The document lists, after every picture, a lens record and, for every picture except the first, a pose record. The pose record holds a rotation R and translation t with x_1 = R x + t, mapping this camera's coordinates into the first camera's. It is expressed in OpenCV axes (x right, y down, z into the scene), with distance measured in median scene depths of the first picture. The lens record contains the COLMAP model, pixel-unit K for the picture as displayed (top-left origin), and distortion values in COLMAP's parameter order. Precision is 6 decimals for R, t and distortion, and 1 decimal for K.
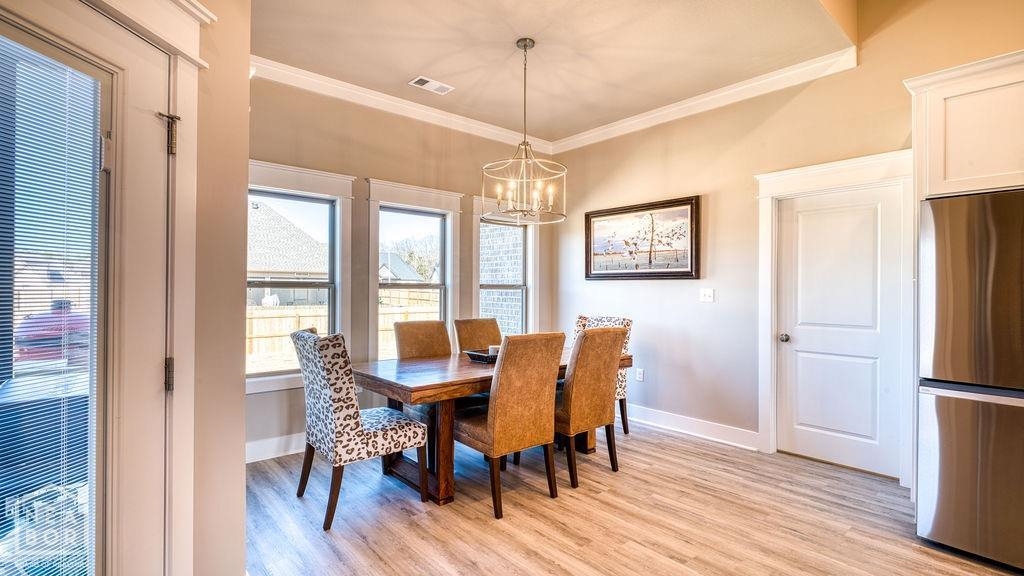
lens RADIAL K [[471.0, 0, 516.6], [0, 471.0, 288.5], [0, 0, 1]] dist [-0.004520, -0.004103]
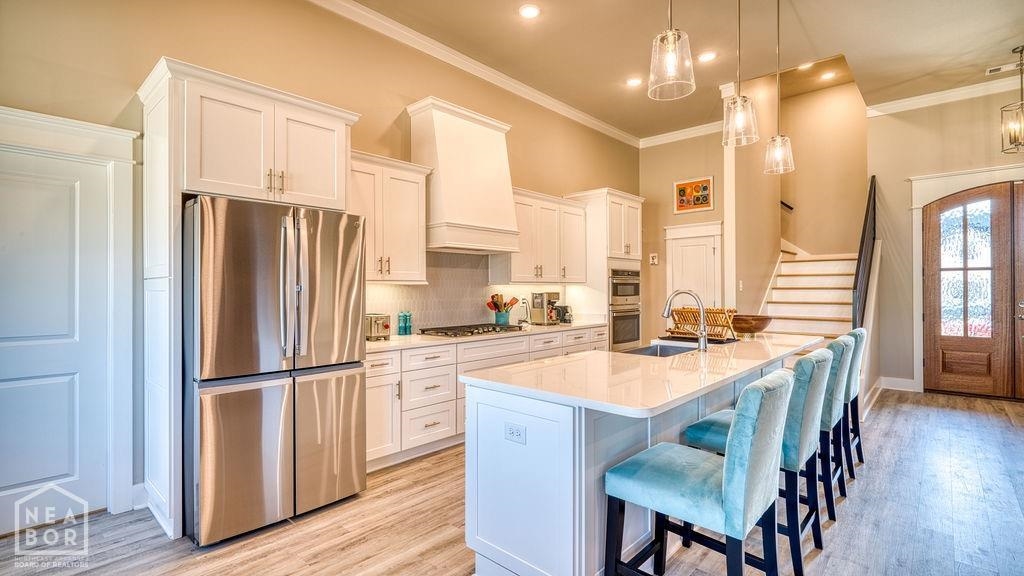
lens RADIAL K [[471.0, 0, 510.9], [0, 471.0, 287.2], [0, 0, 1]] dist [-0.004520, -0.004103]
pose [[-0.111748, -0.002448, 0.993734, -0.113617], [0.002070, 0.999994, 0.002696, -0.000647], [-0.993734, 0.002359, -0.111742, 0.339555]]
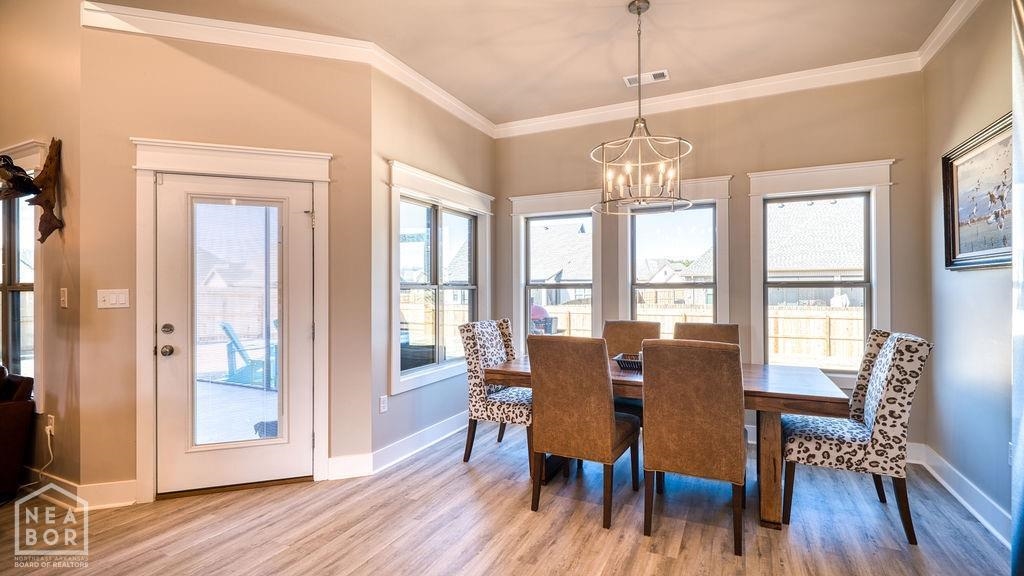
lens RADIAL K [[471.0, 0, 514.6], [0, 471.0, 287.7], [0, 0, 1]] dist [-0.004520, -0.004103]
pose [[0.392710, -0.009531, -0.919613, 0.676922], [0.008311, 0.999942, -0.006814, 0.003416], [0.919625, -0.004967, 0.392766, 0.416531]]
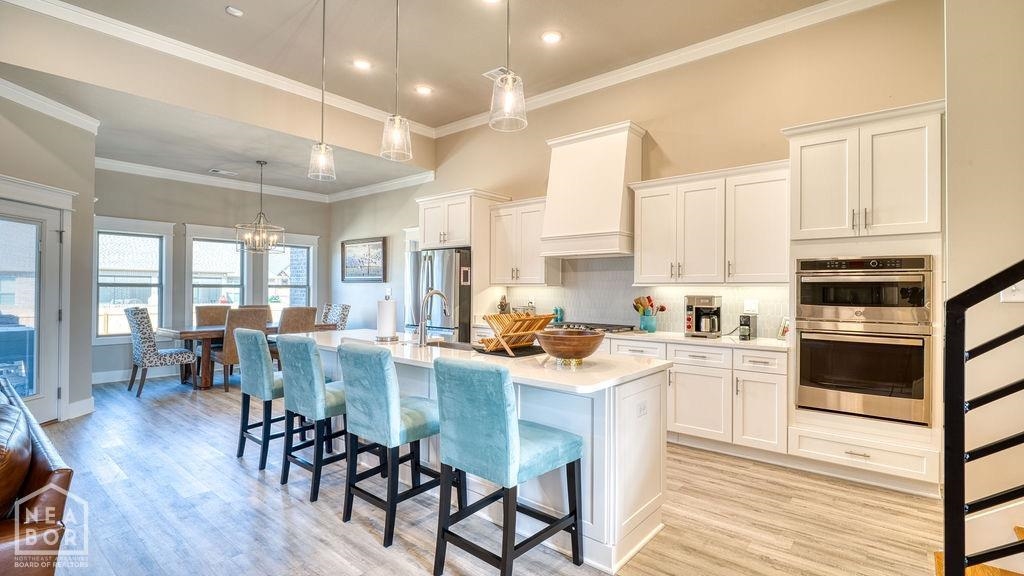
lens RADIAL K [[471.0, 0, 523.1], [0, 471.0, 288.6], [0, 0, 1]] dist [-0.004520, -0.004103]
pose [[0.985851, -0.000529, 0.167626, 0.718106], [0.000393, 1.000000, 0.000842, 0.003183], [-0.167626, -0.000765, 0.985850, -1.045361]]
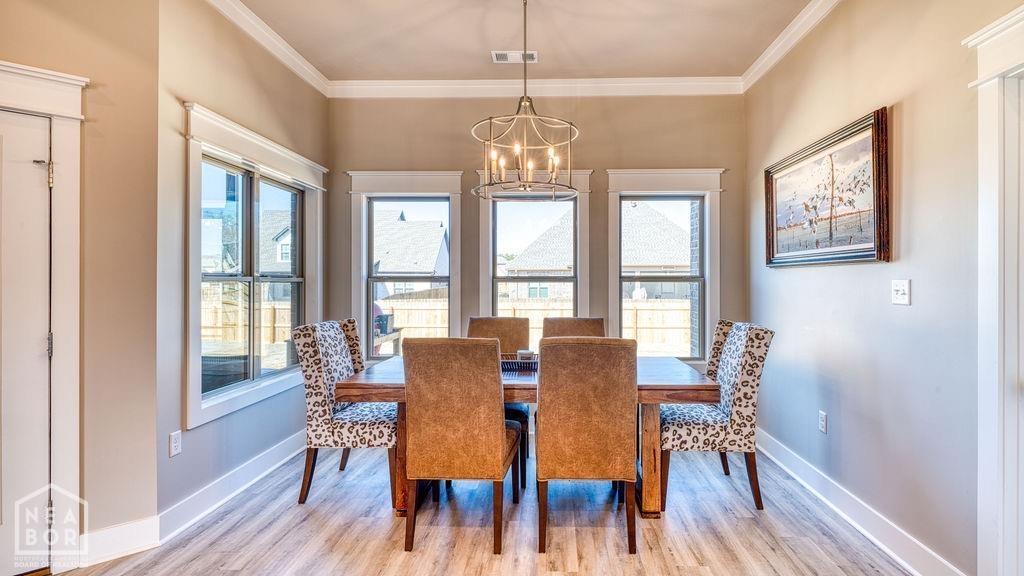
lens RADIAL K [[500.1, 0, 545.1], [0, 500.1, 281.3], [0, 0, 1]] dist [-0.004450, -0.003246]
pose [[0.740721, -0.006573, -0.671780, 0.569266], [0.005994, 0.999977, -0.003175, 0.002603], [0.671786, -0.001675, 0.740744, 0.371279]]
